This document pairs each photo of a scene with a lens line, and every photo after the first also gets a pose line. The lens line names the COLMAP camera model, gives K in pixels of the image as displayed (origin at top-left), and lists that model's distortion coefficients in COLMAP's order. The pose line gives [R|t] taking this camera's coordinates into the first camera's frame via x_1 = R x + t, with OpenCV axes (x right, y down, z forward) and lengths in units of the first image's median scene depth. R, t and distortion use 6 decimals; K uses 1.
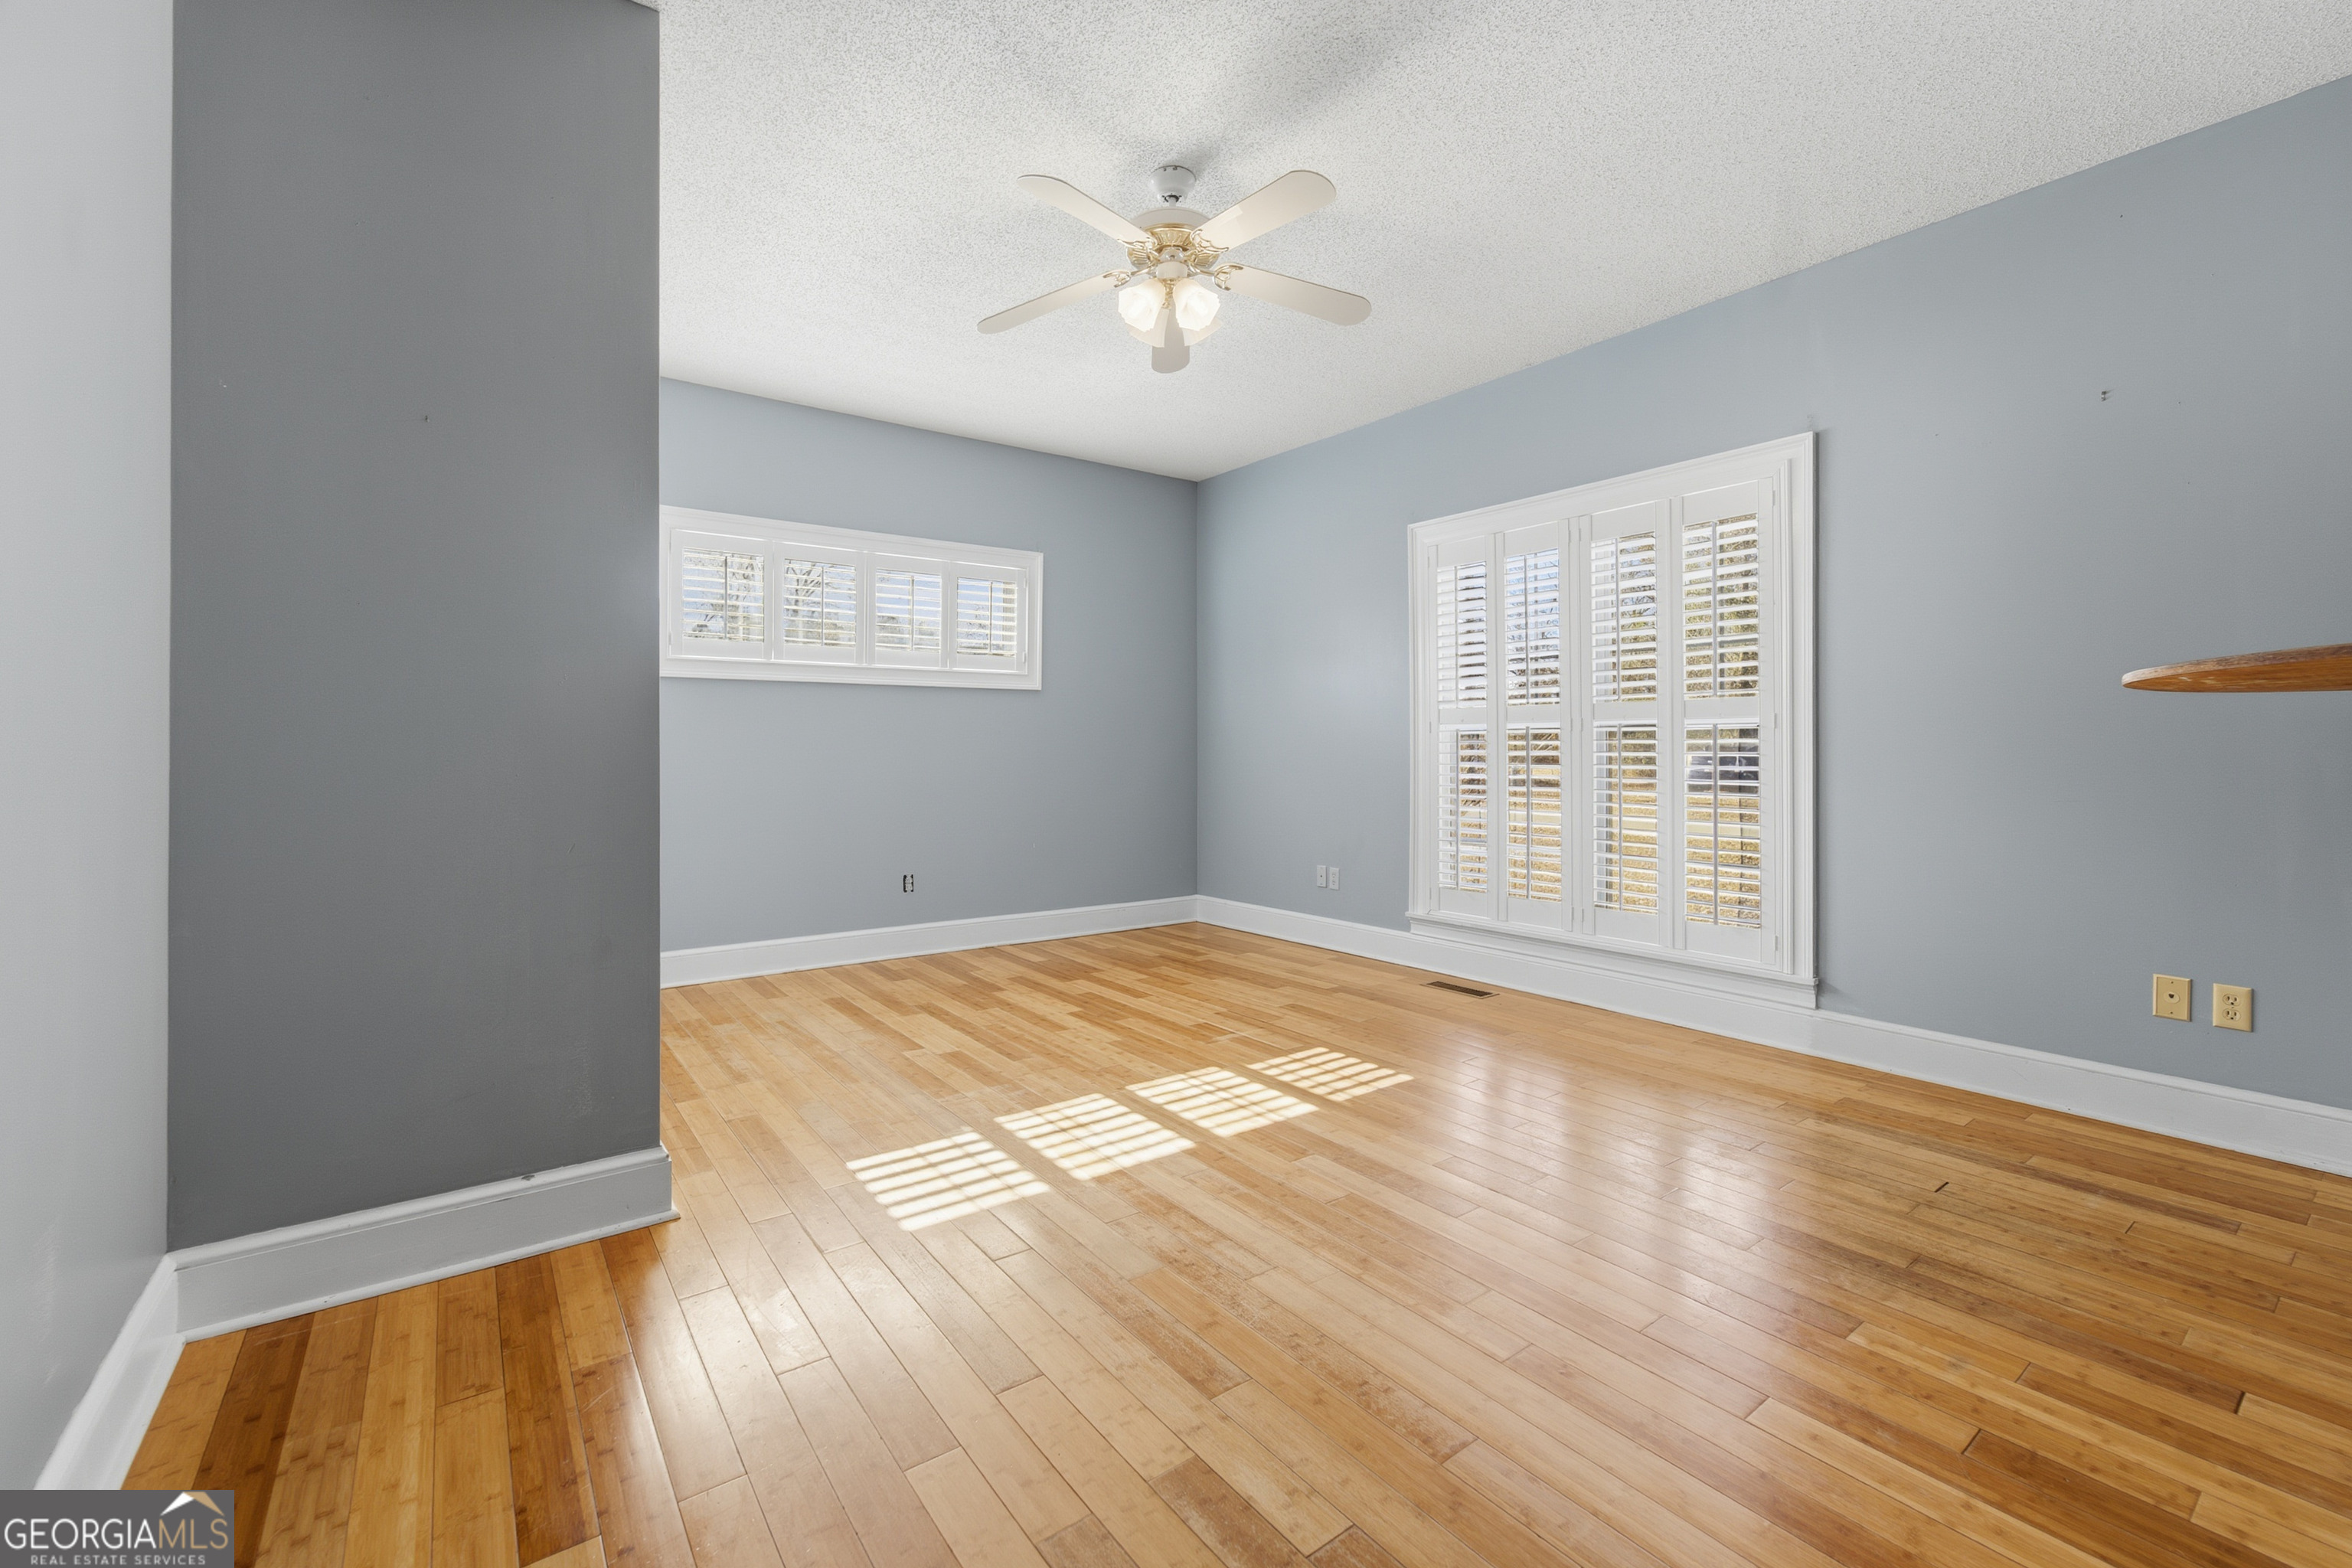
lens RADIAL K [[945.2, 0, 1182.6], [0, 945.2, 776.2], [0, 0, 1]] dist [-0.004880, -0.000141]
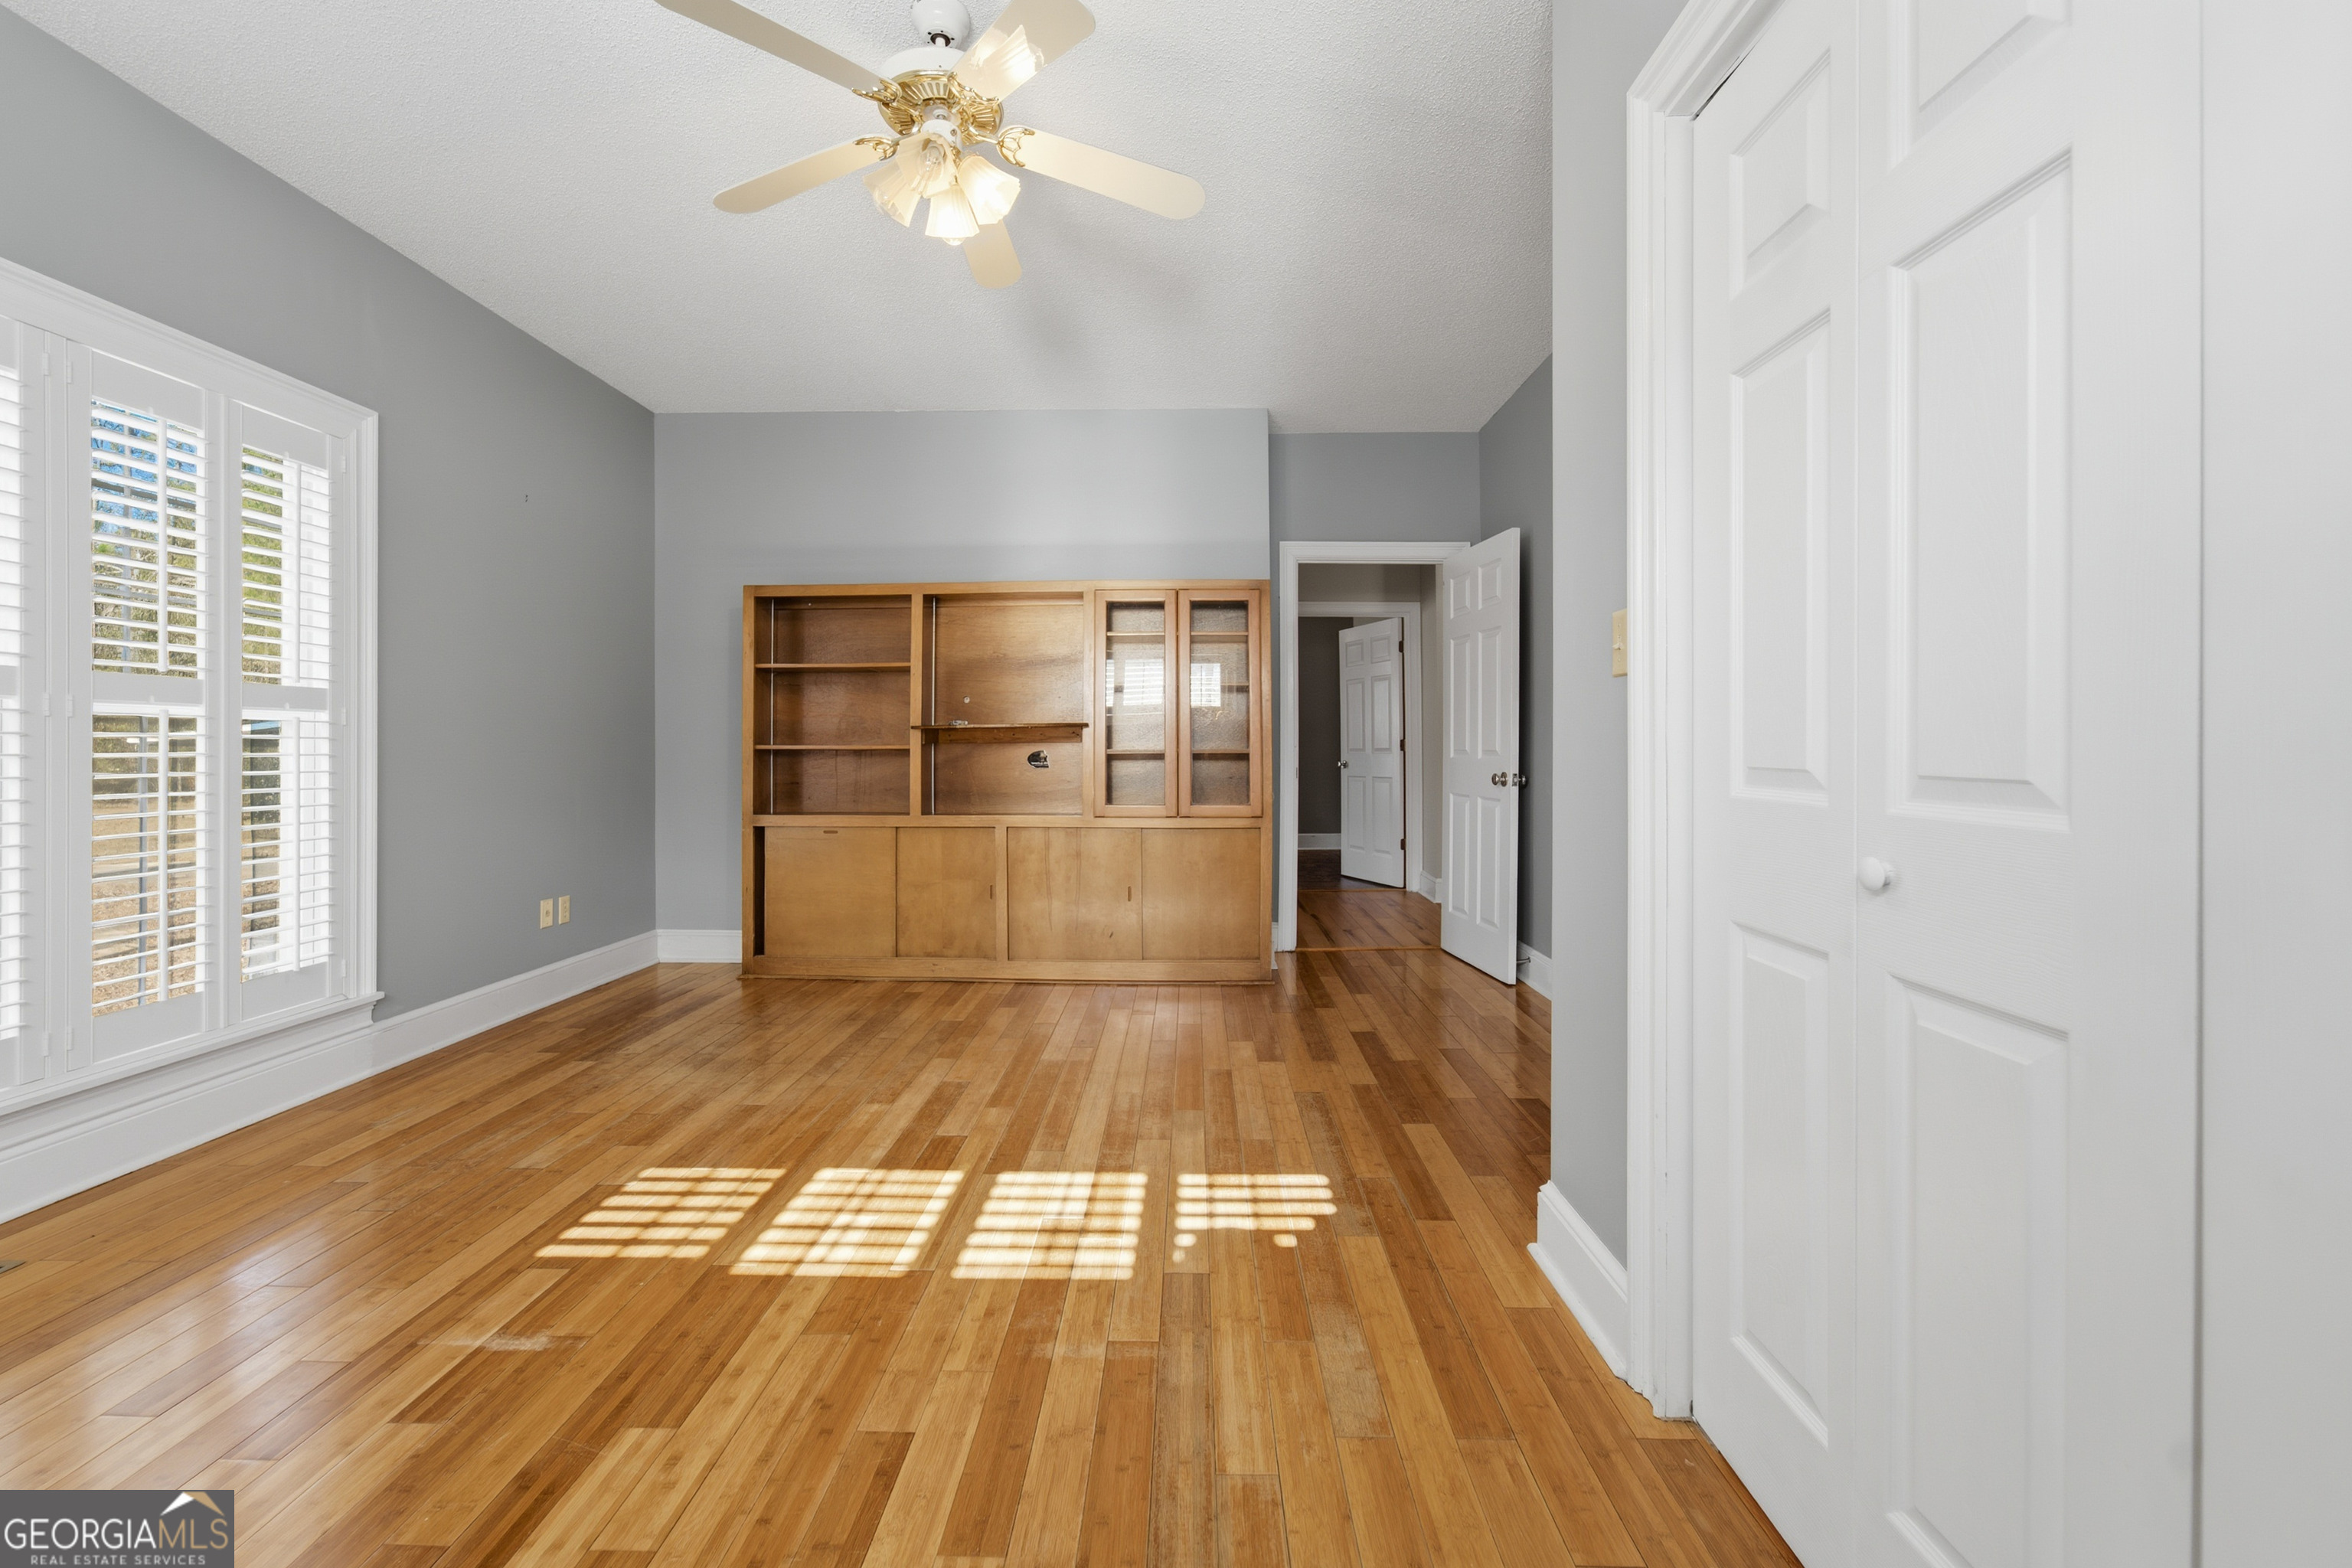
lens RADIAL K [[957.6, 0, 1163.8], [0, 957.6, 744.2], [0, 0, 1]] dist [-0.000592, 0.000059]
pose [[-0.756182, 0.004594, 0.654345, -0.623881], [0.018652, 0.999720, 0.014536, -0.034292], [-0.654095, 0.023197, -0.756057, 1.379819]]
